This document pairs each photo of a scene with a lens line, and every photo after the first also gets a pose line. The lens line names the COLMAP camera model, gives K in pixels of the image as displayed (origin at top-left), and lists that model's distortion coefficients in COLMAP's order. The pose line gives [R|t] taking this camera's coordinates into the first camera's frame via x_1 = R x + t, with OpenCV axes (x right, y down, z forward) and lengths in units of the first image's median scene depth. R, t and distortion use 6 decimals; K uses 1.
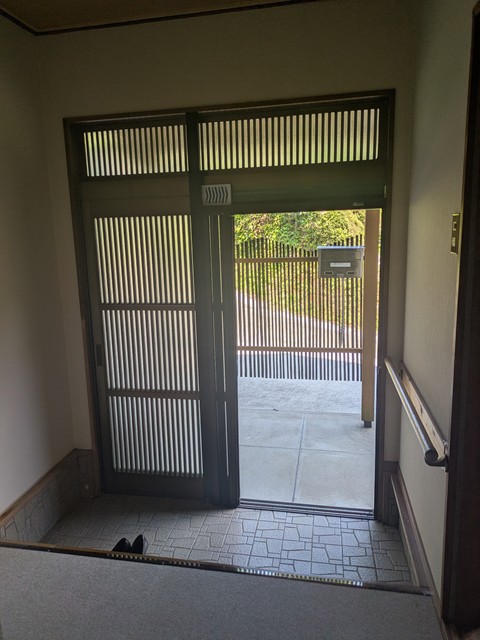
lens RADIAL K [[469.7, 0, 240.0], [0, 469.7, 320.0], [0, 0, 1]] dist [0.061001, -0.071216]
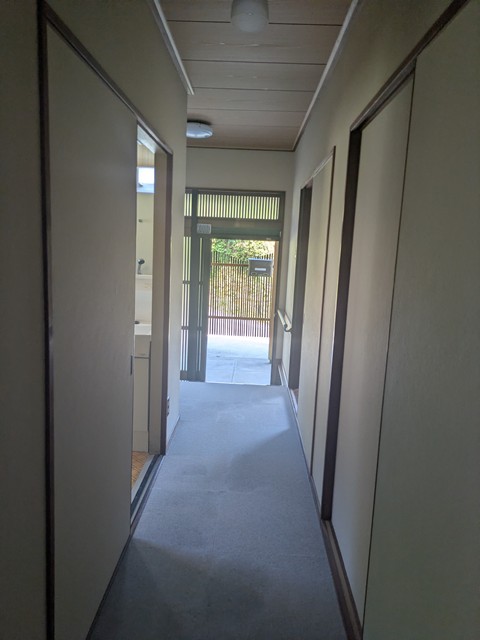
lens RADIAL K [[469.7, 0, 240.0], [0, 469.7, 320.0], [0, 0, 1]] dist [0.061001, -0.071216]
pose [[0.985277, 0.049813, 0.163550, -0.138114], [-0.044332, 0.998332, -0.036996, 0.137664], [-0.165120, 0.029201, 0.985841, -0.702678]]
